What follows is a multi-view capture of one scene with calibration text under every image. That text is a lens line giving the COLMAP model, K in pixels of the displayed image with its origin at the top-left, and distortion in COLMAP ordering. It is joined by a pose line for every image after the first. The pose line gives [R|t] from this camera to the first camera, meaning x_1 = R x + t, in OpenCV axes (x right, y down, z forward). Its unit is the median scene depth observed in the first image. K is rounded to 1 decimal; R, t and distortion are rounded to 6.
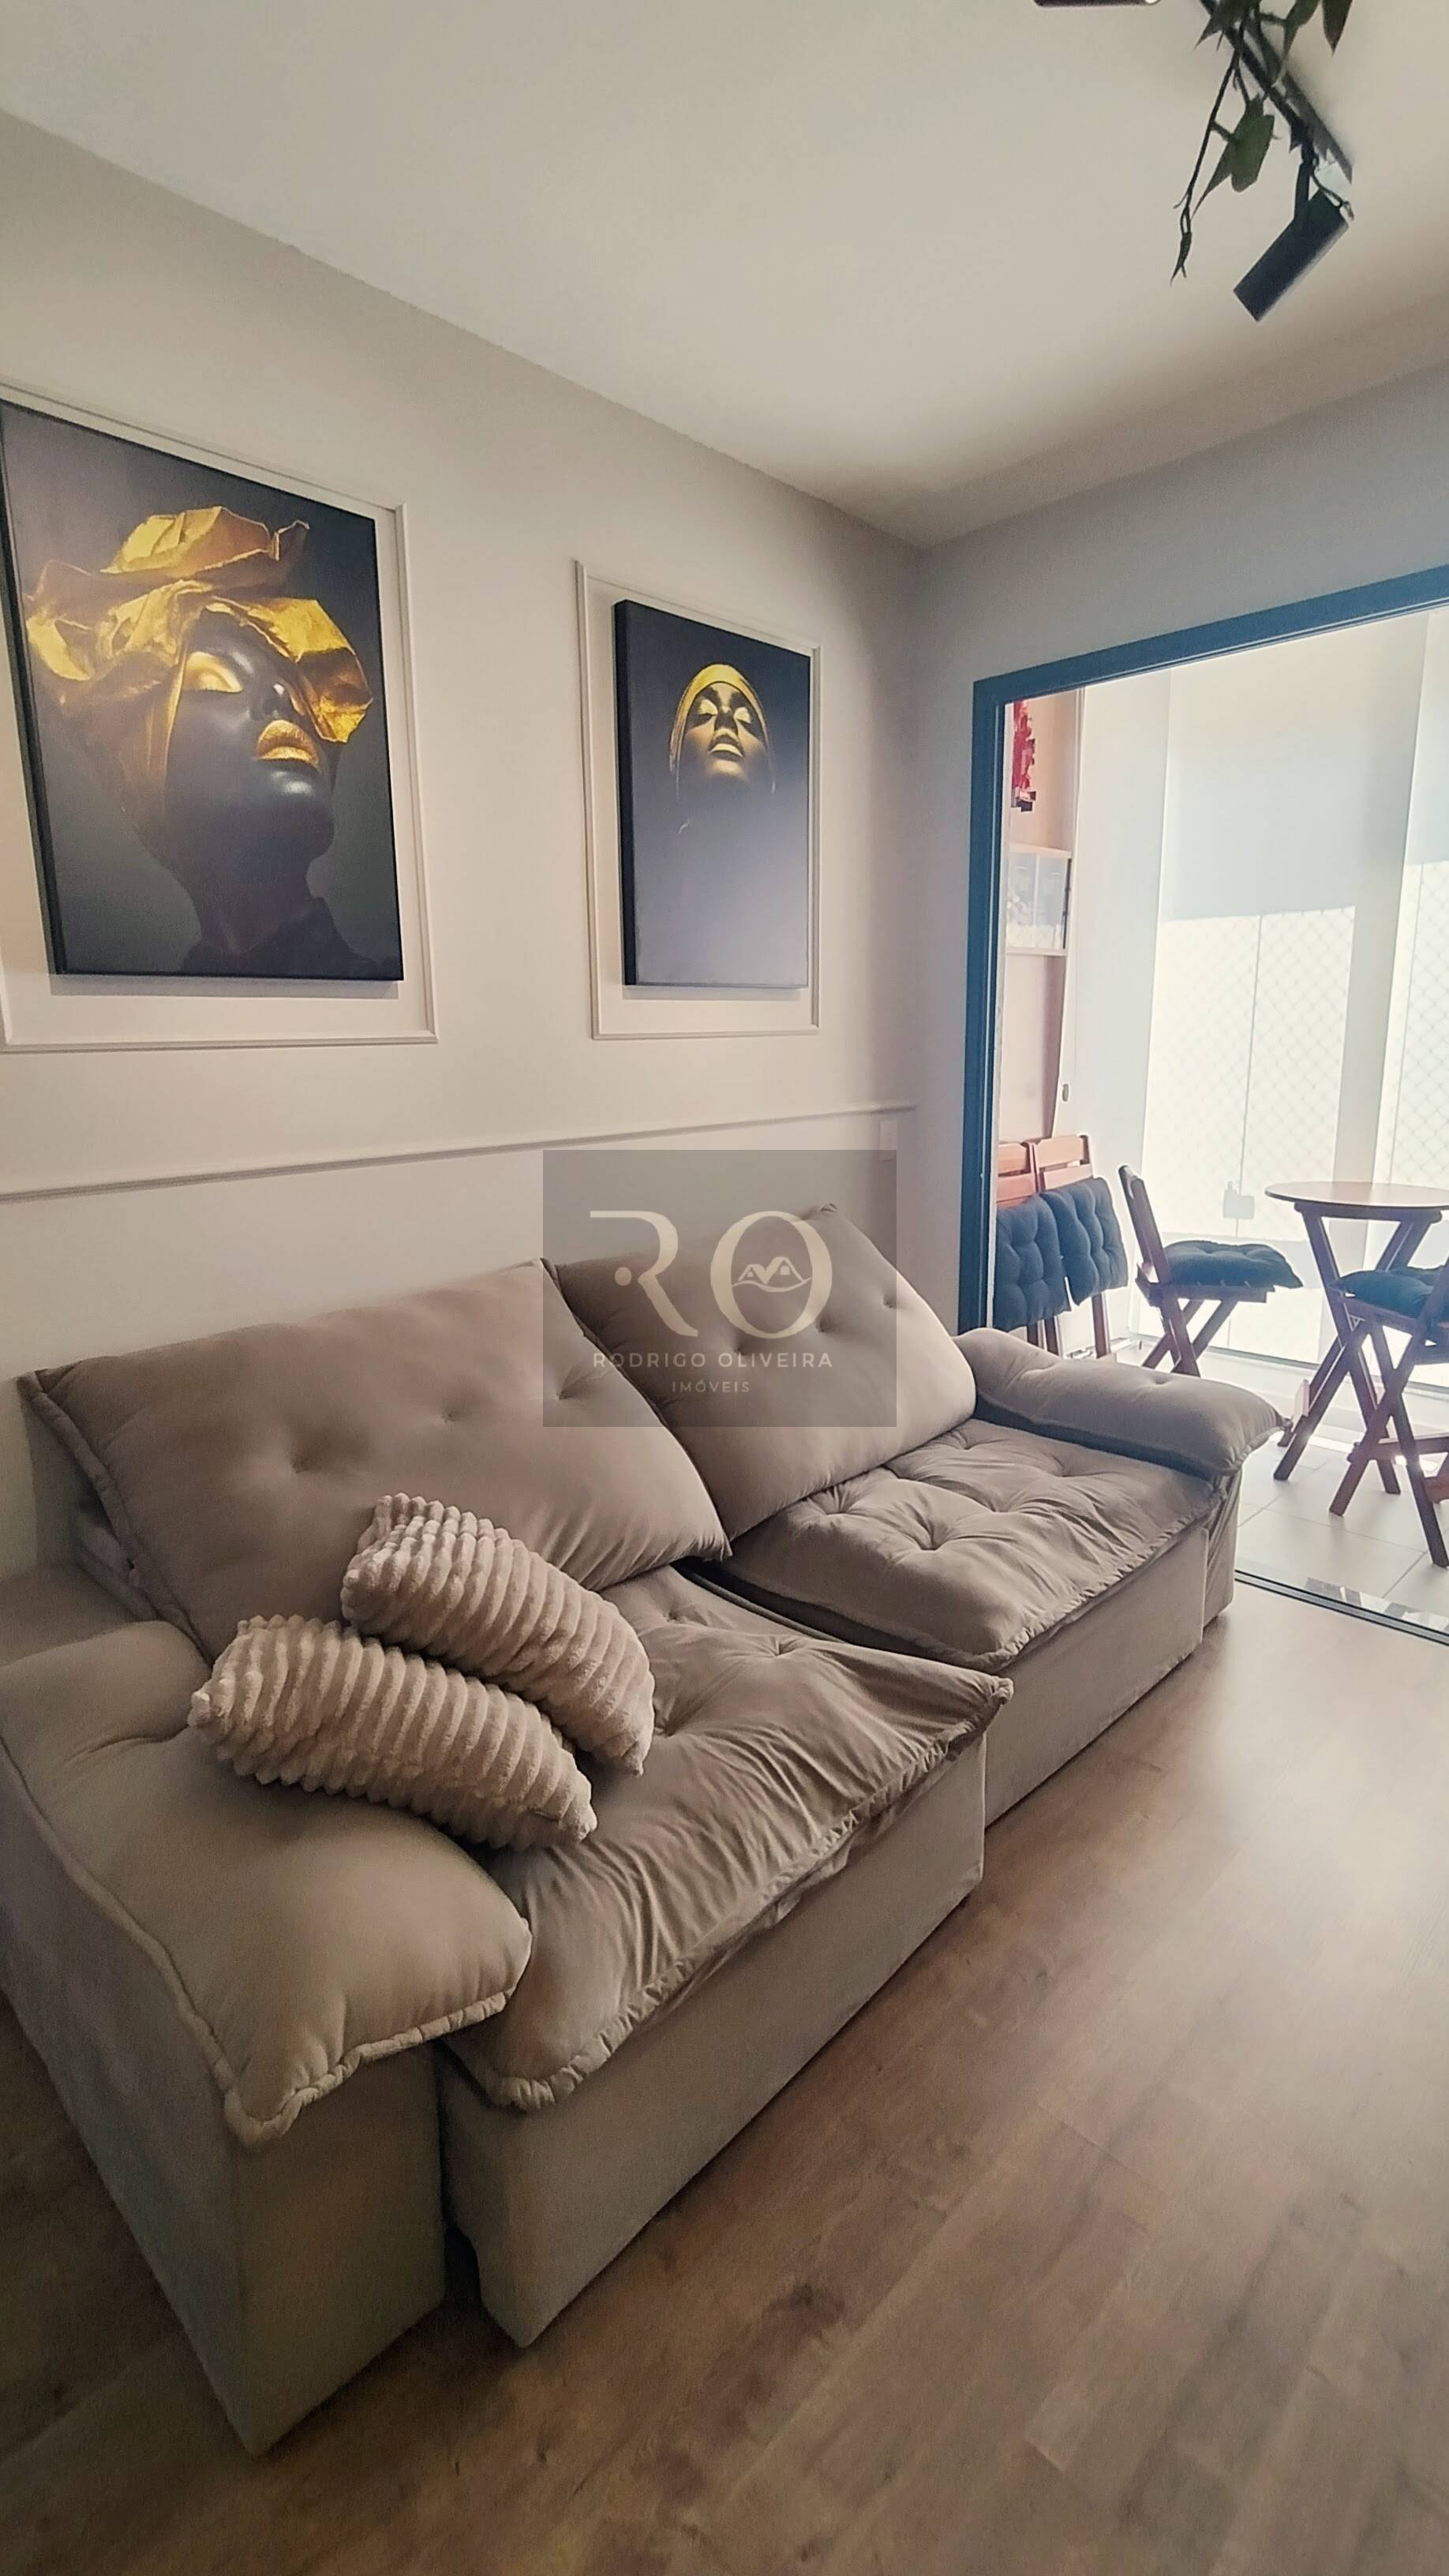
lens RADIAL K [[1172.8, 0, 720.7], [0, 1172.8, 1283.2], [0, 0, 1]] dist [-0.009502, 0.003823]
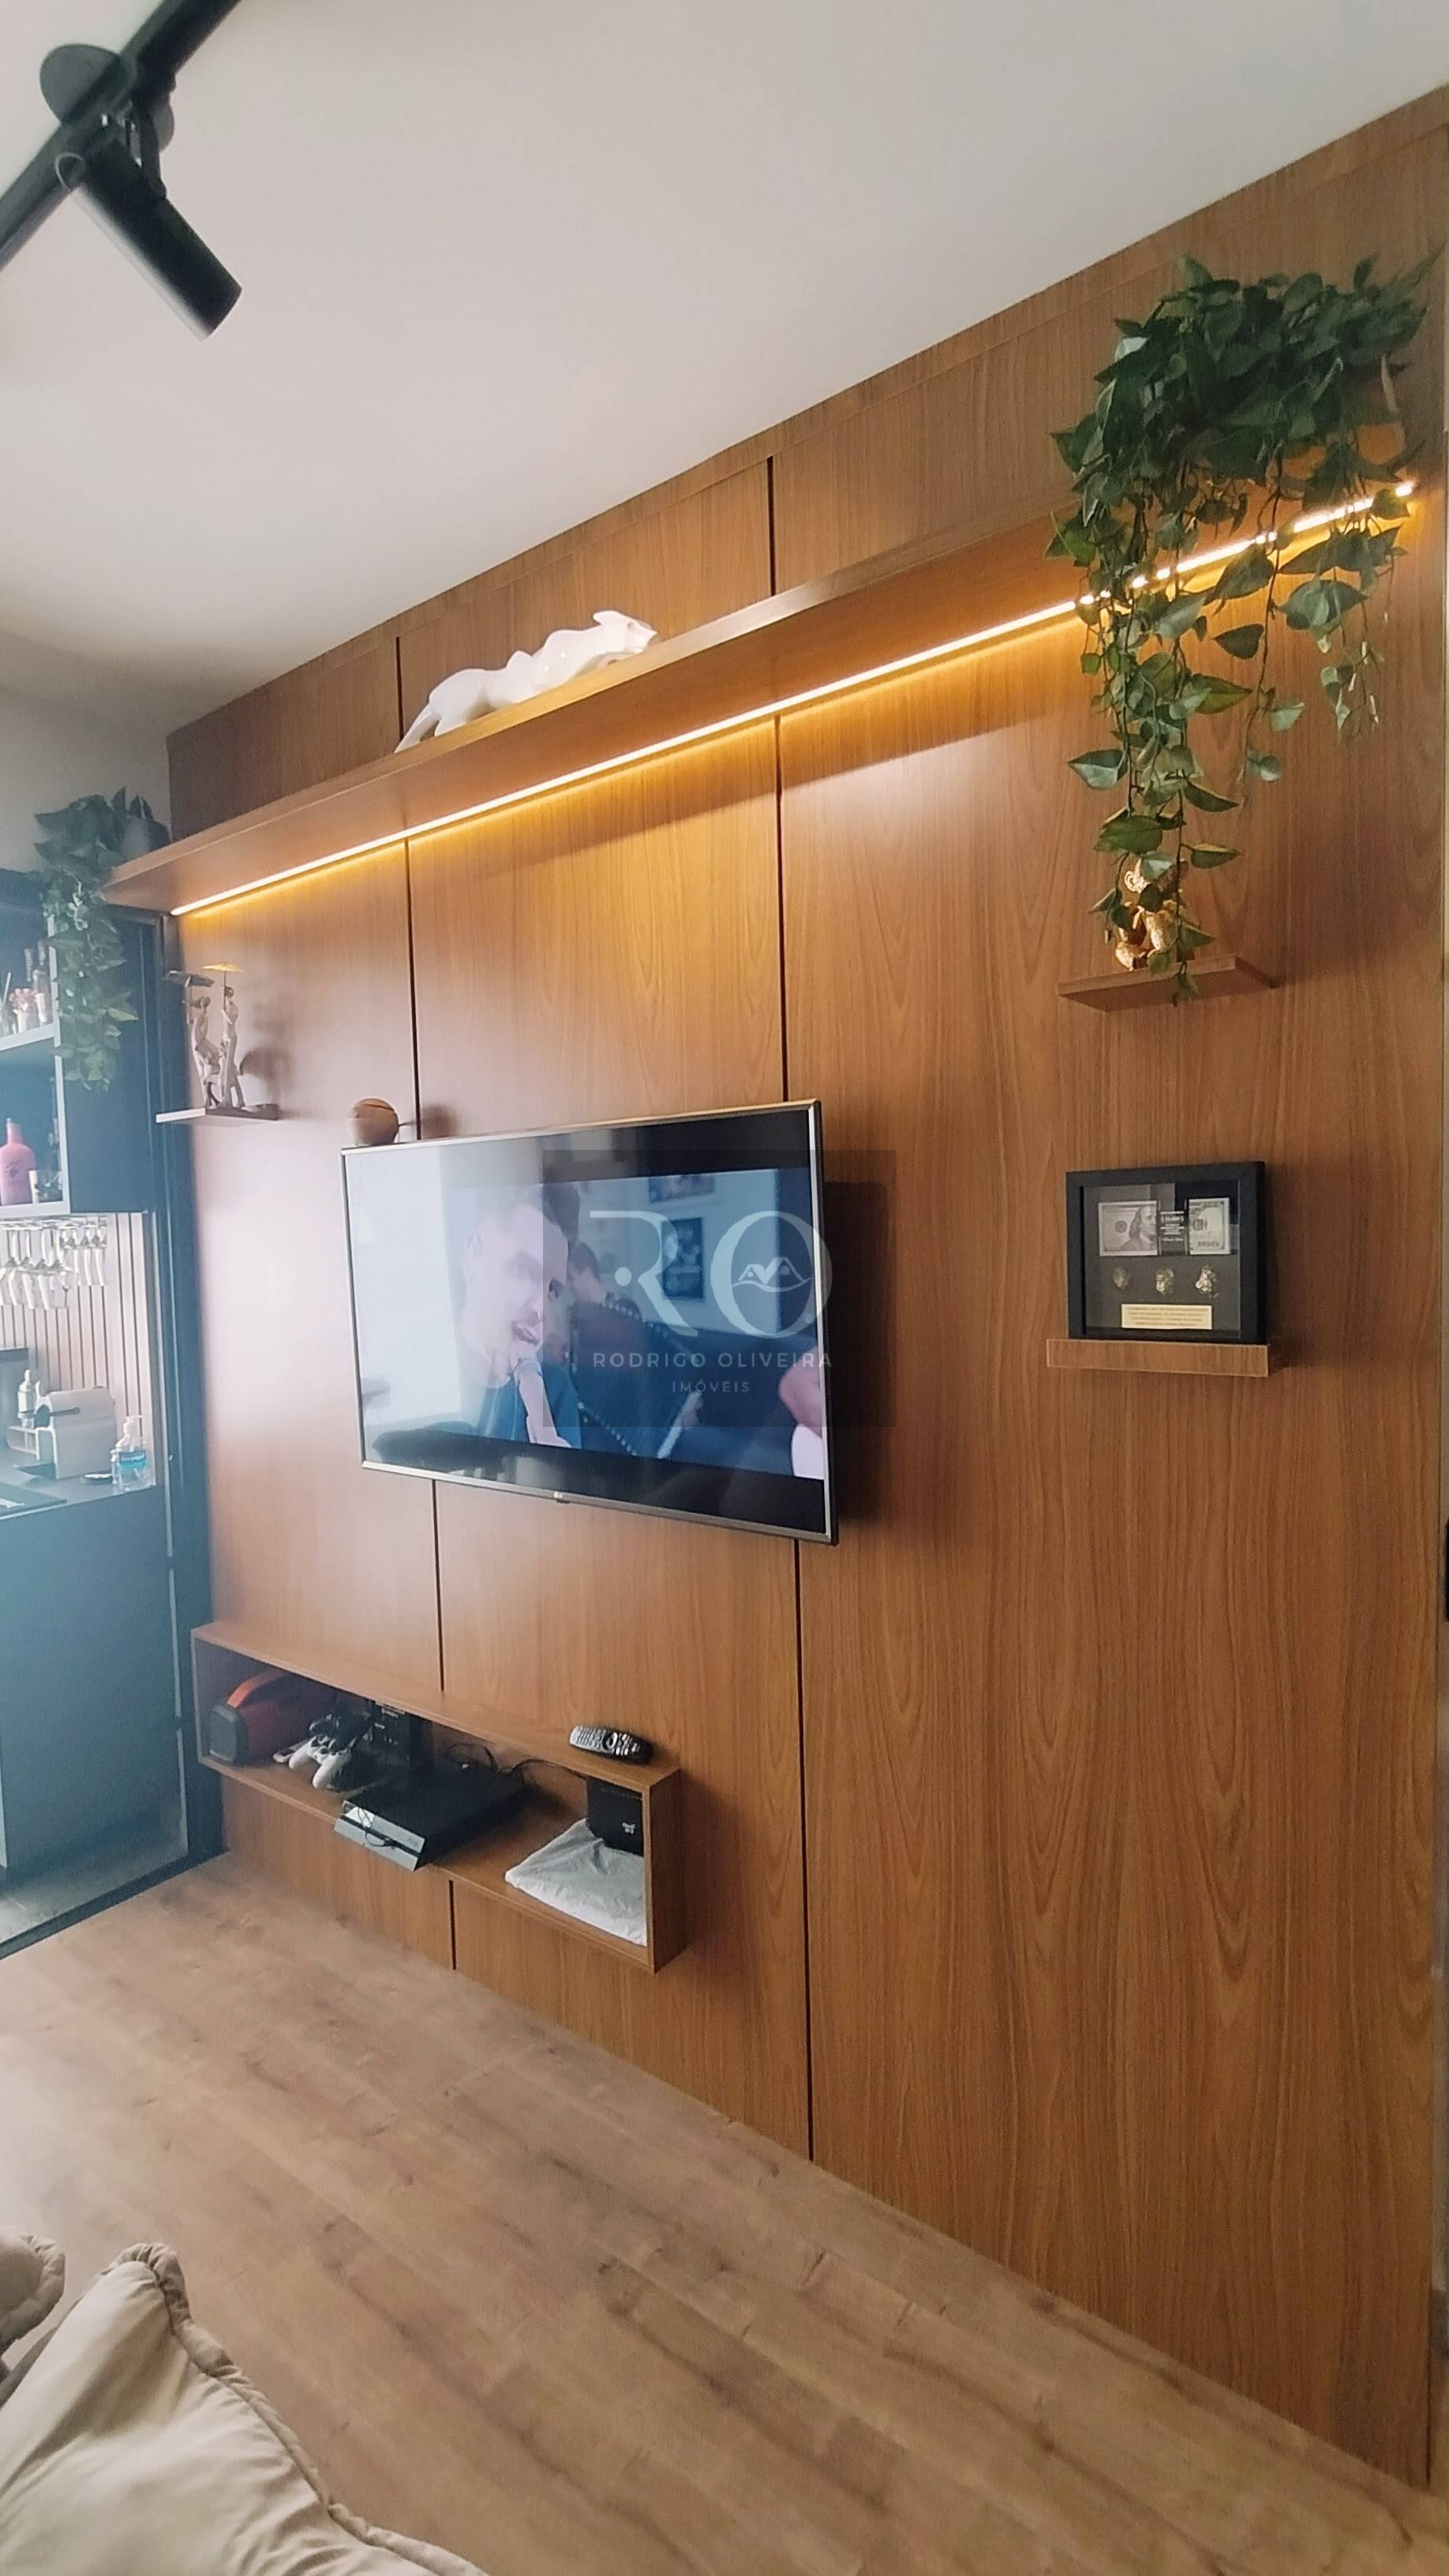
lens RADIAL K [[1172.8, 0, 718.6], [0, 1172.8, 1278.9], [0, 0, 1]] dist [-0.009502, 0.003823]
pose [[-0.147339, -0.030237, 0.988624, -0.442396], [0.242213, 0.967996, 0.065704, -0.170338], [-0.958970, 0.249138, -0.135300, 0.563210]]
